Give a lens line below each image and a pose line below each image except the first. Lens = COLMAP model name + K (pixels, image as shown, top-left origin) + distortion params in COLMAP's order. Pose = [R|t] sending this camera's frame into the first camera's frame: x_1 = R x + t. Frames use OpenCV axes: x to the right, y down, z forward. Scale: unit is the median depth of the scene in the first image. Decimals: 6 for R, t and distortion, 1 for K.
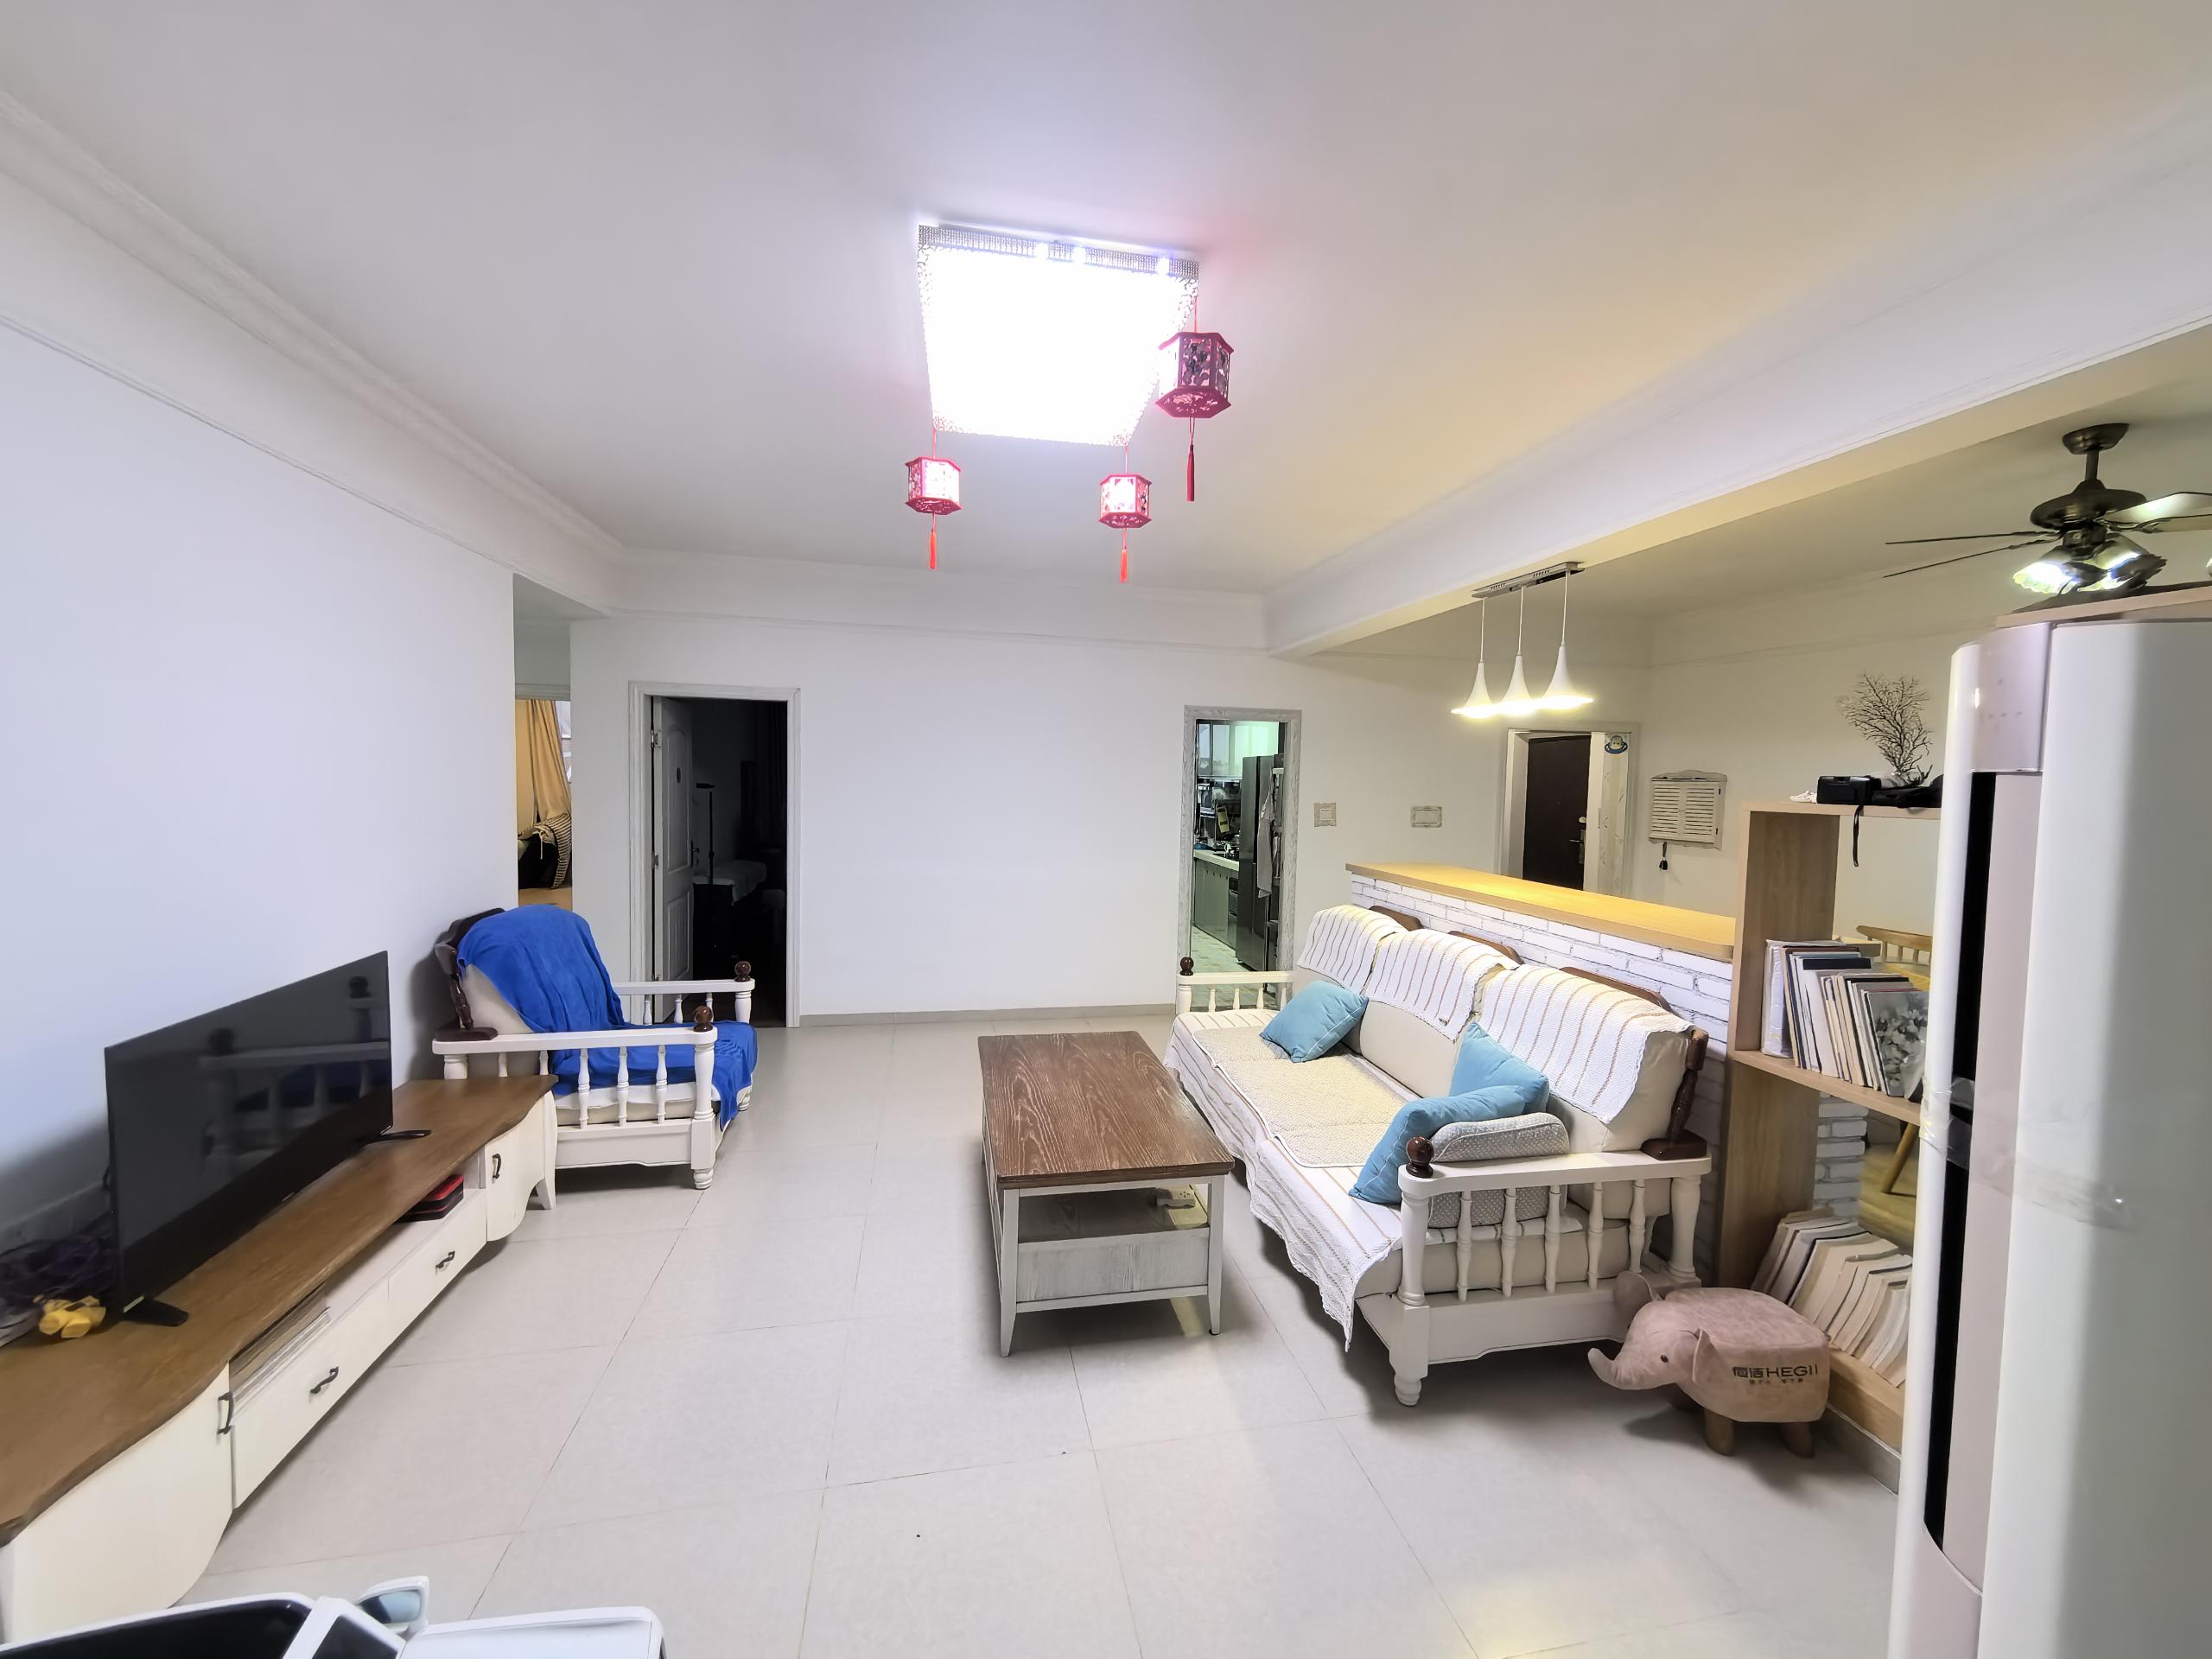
lens RADIAL K [[867.8, 0, 1116.2], [0, 867.8, 839.3], [0, 0, 1]] dist [0.015128, -0.003581]
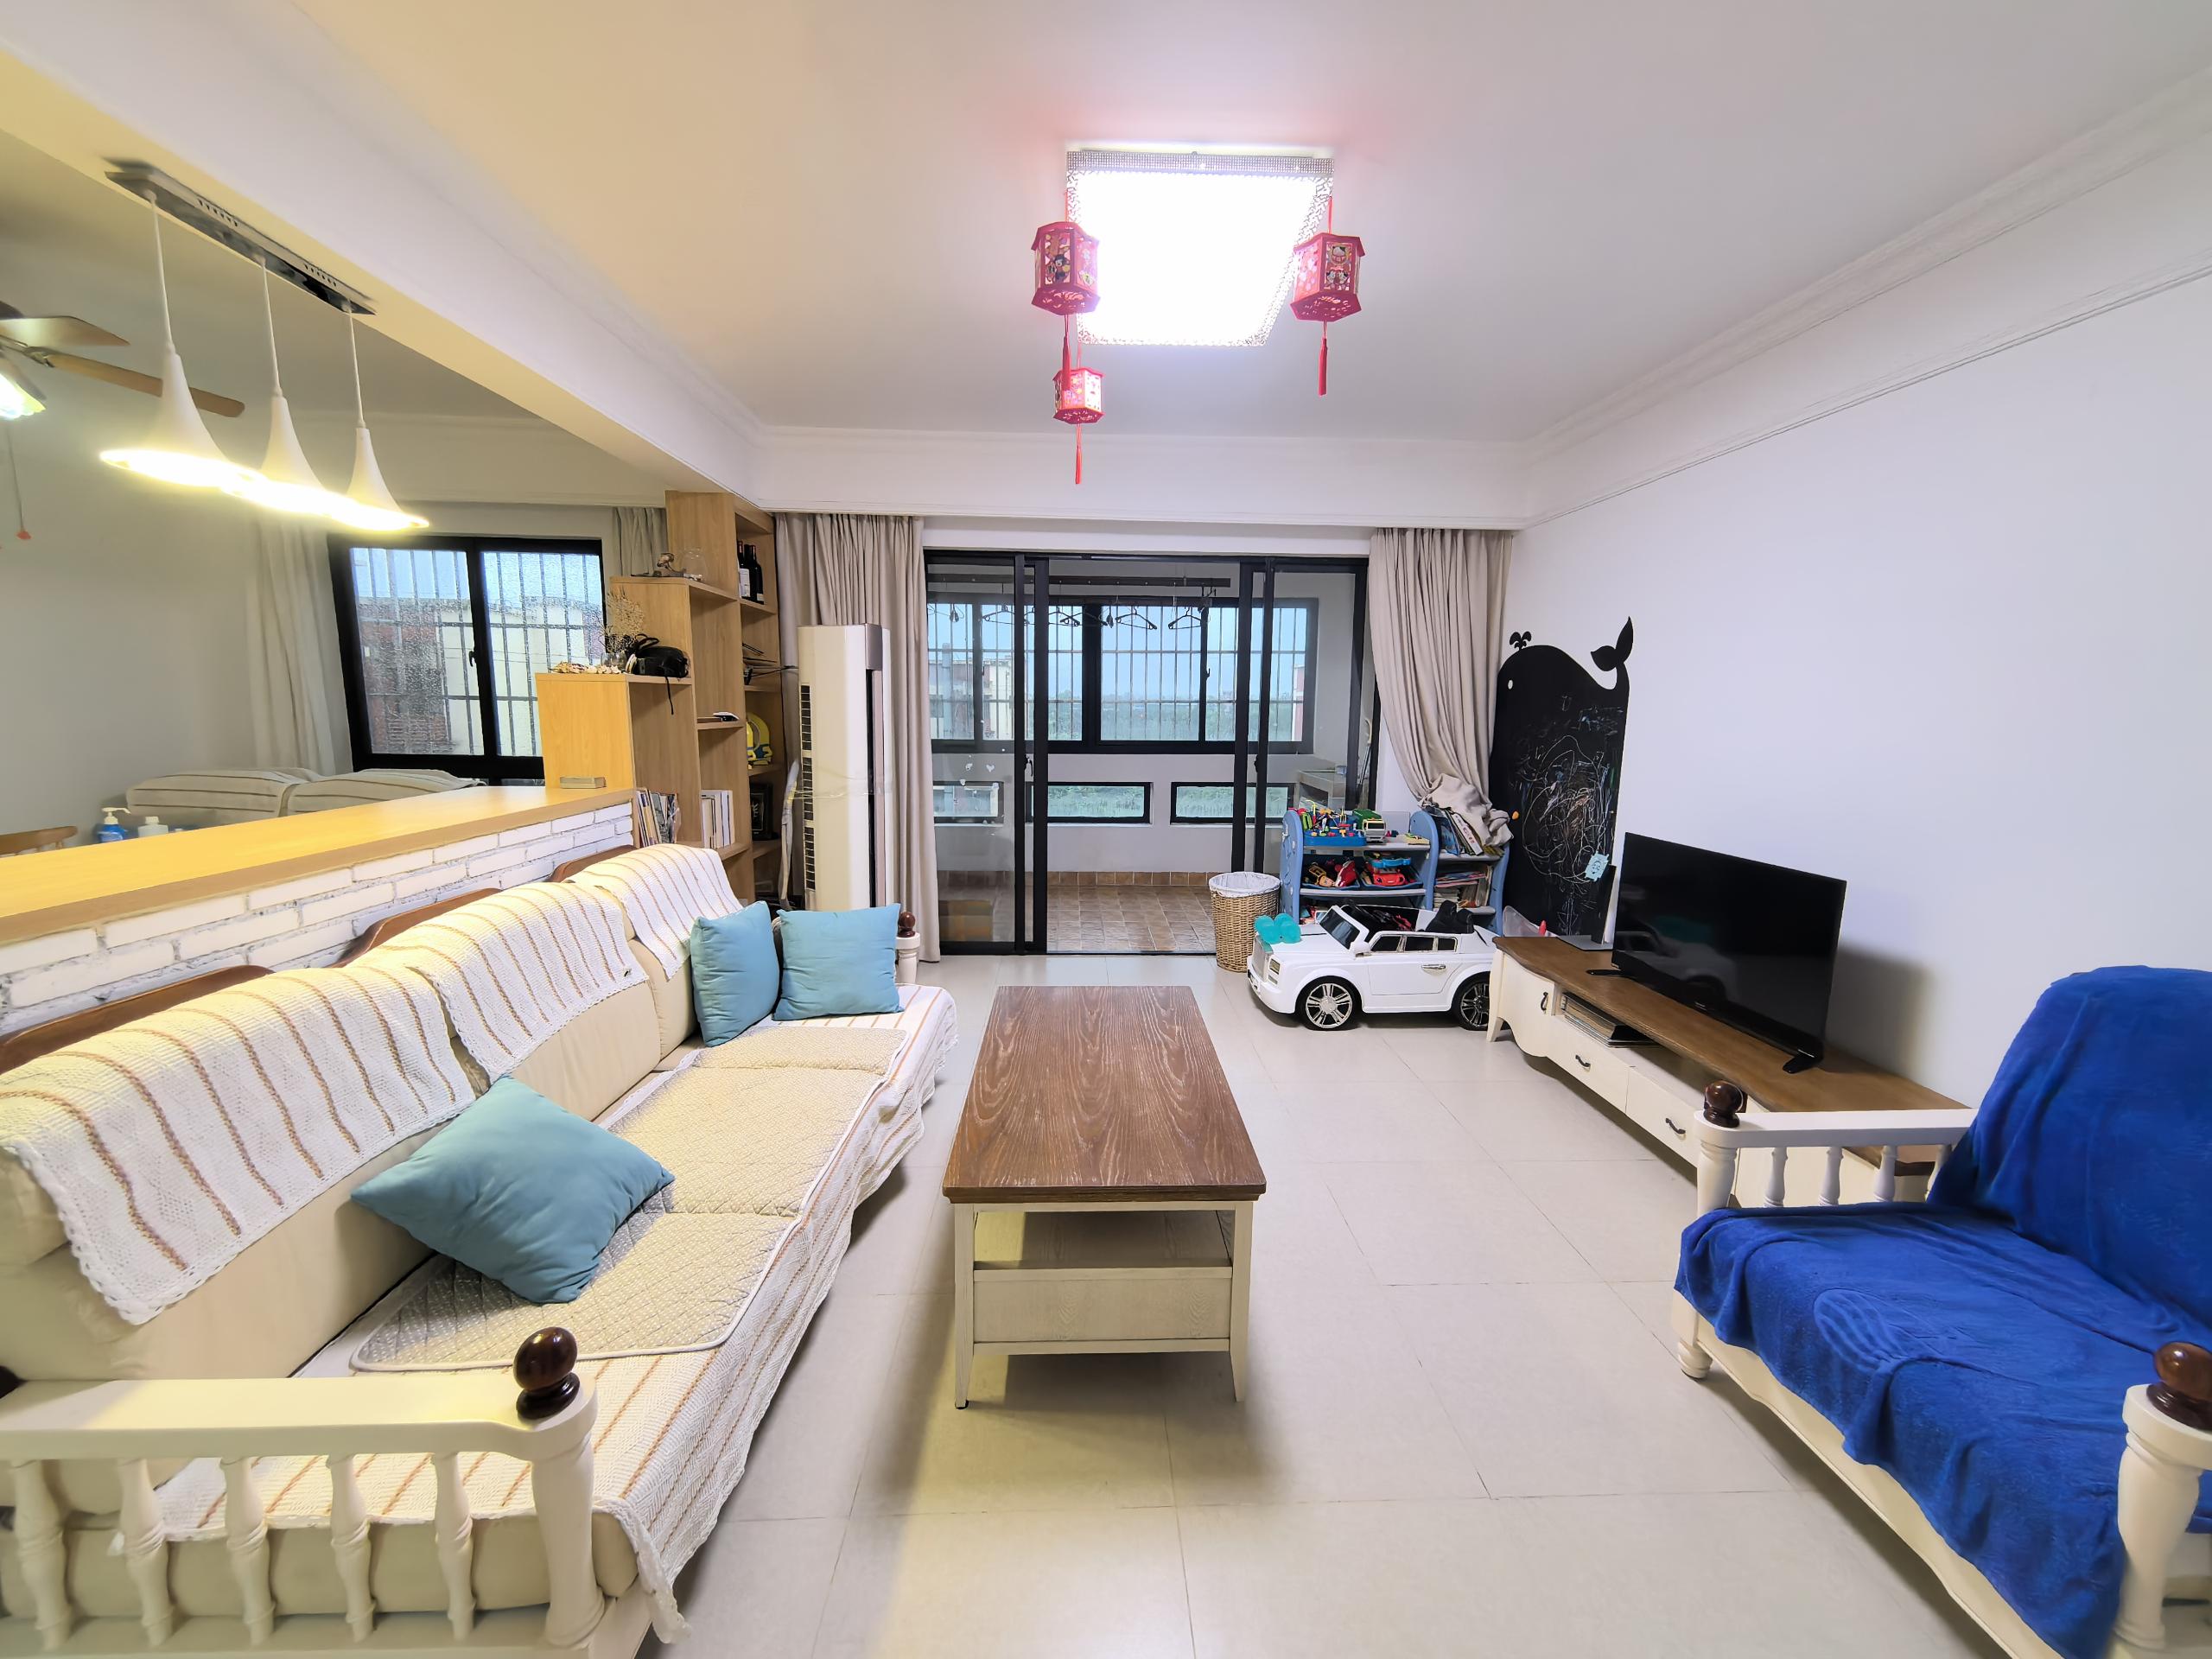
lens RADIAL K [[867.8, 0, 1115.2], [0, 867.8, 827.0], [0, 0, 1]] dist [0.015128, -0.003581]
pose [[-0.986775, -0.060323, 0.150454, -0.145152], [-0.026741, 0.976039, 0.215947, -0.087081], [-0.159876, 0.209068, -0.964744, 1.556193]]
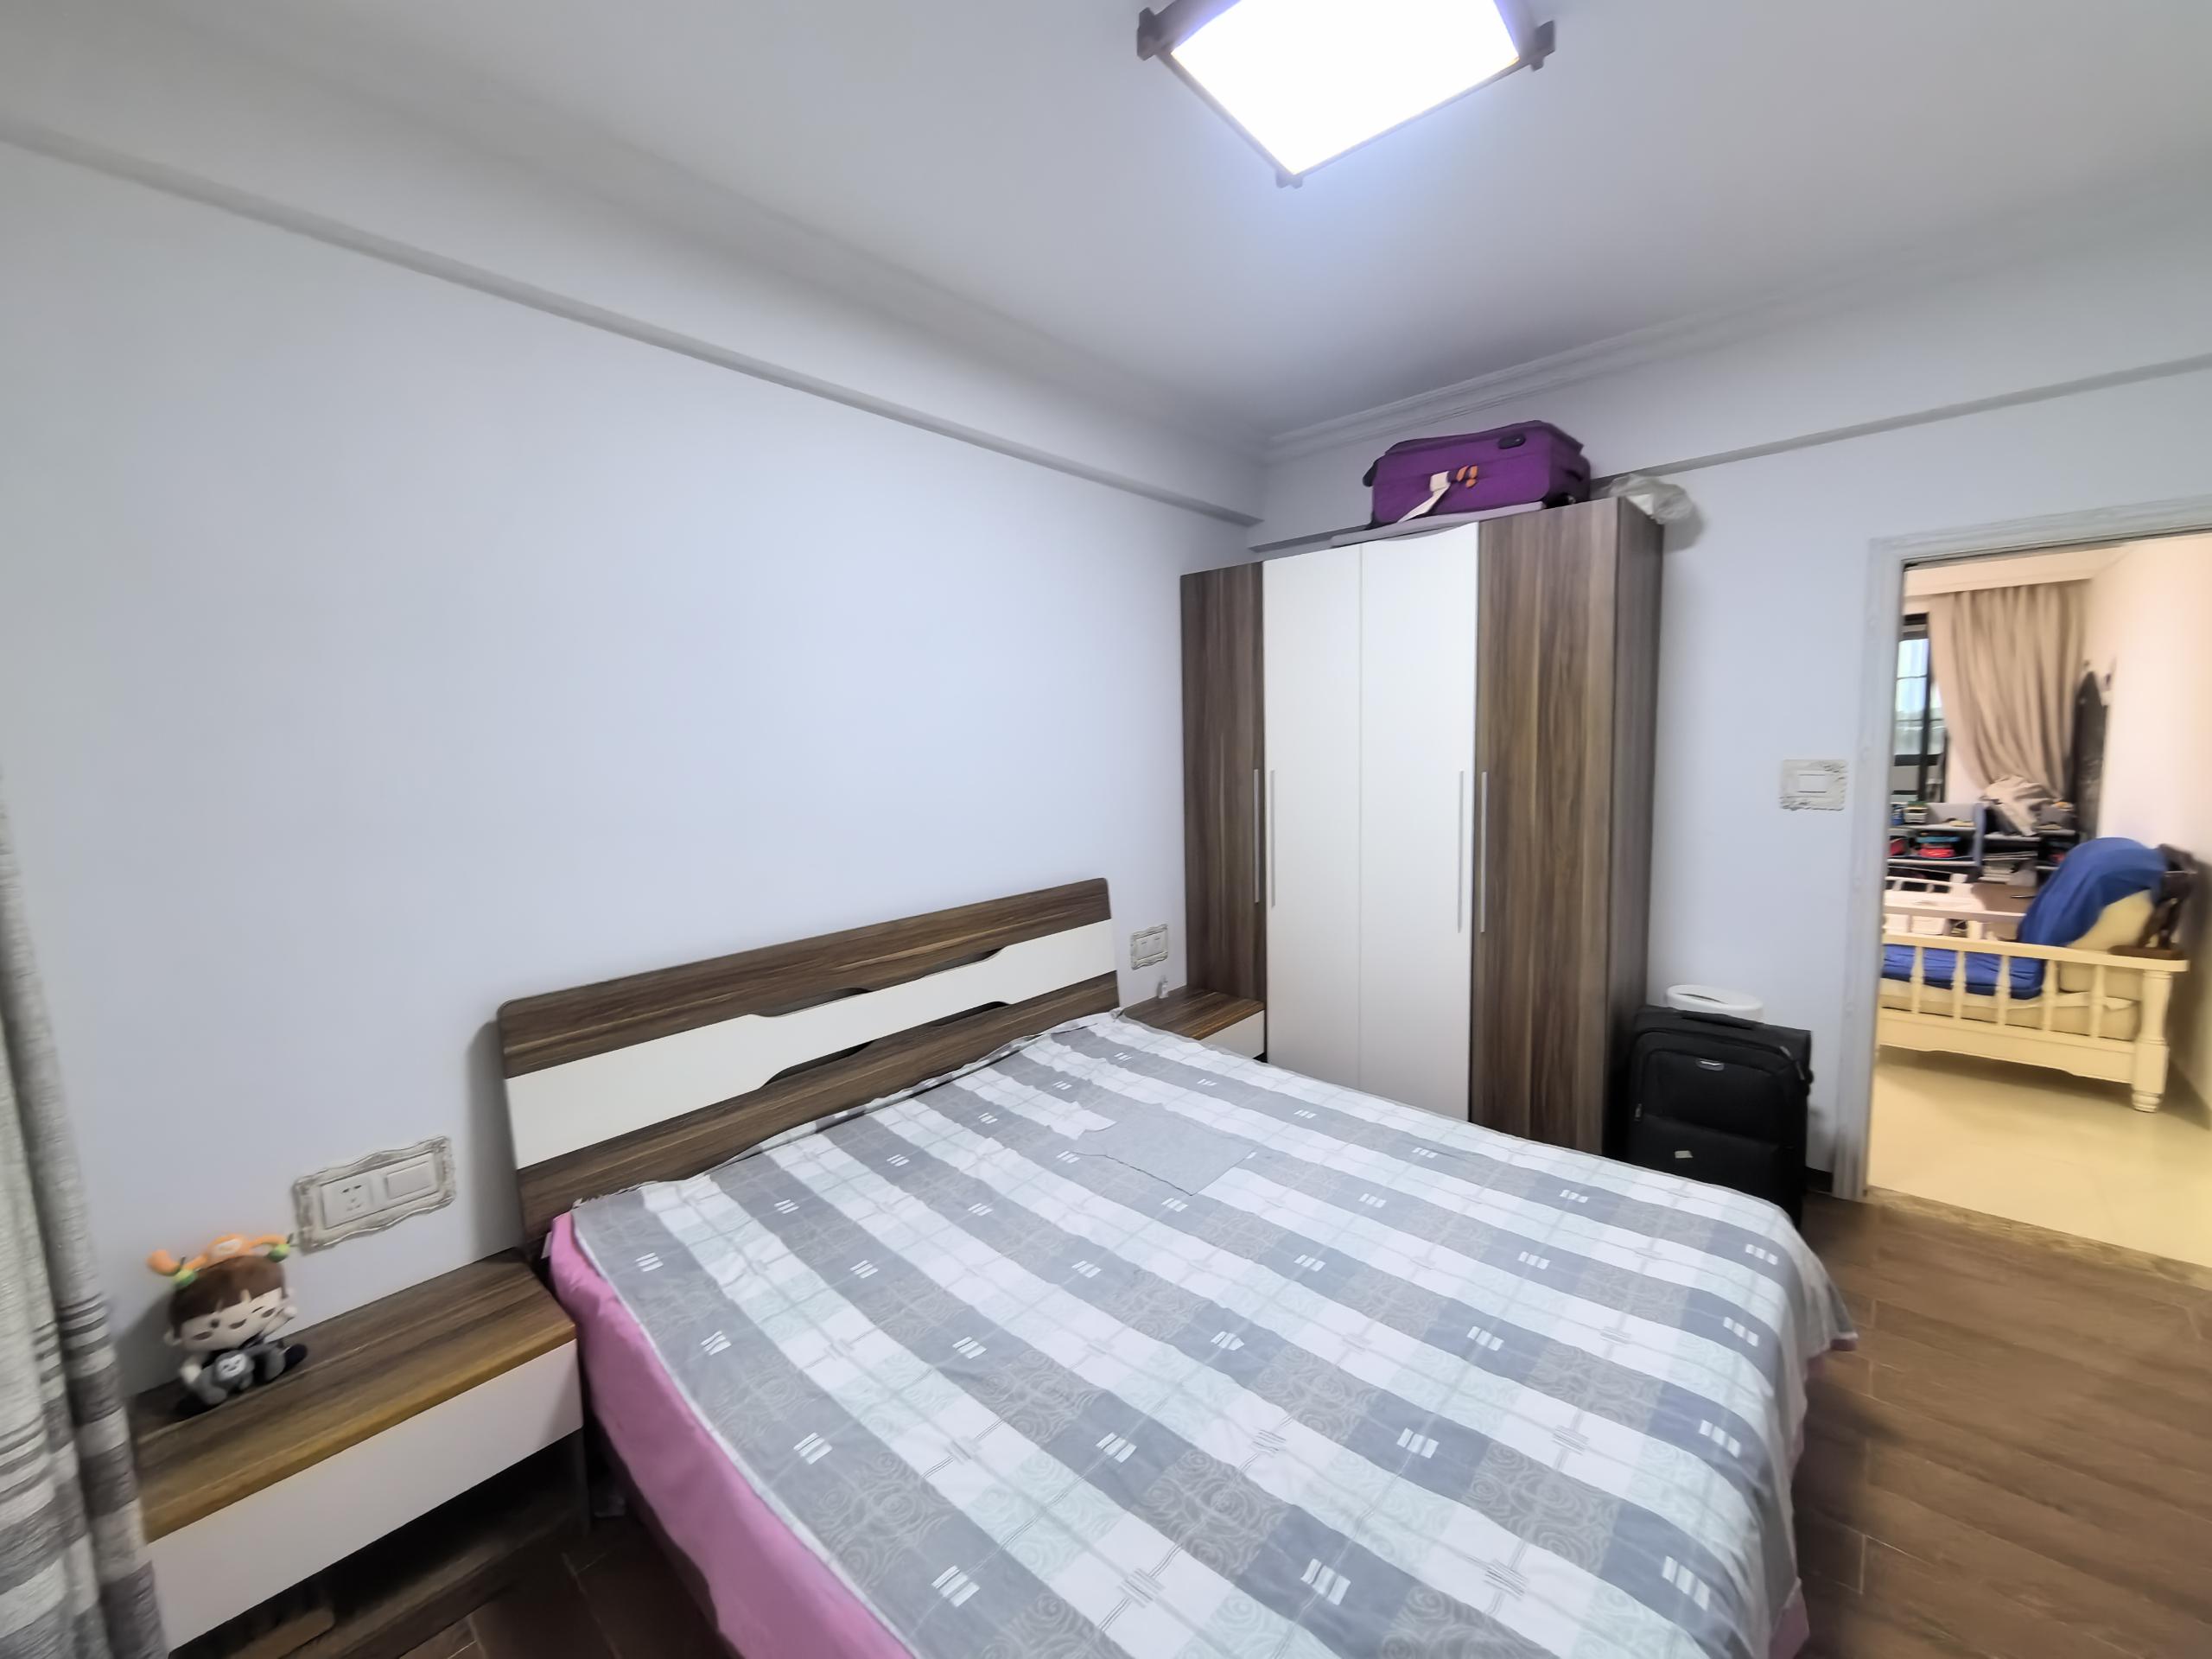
lens RADIAL K [[867.8, 0, 1104.0], [0, 867.8, 812.4], [0, 0, 1]] dist [0.015128, -0.003581]
pose [[-0.597164, -0.089762, 0.797081, -0.813202], [0.067444, 0.984581, 0.161405, -0.226317], [-0.799278, 0.150144, -0.581903, 2.686539]]
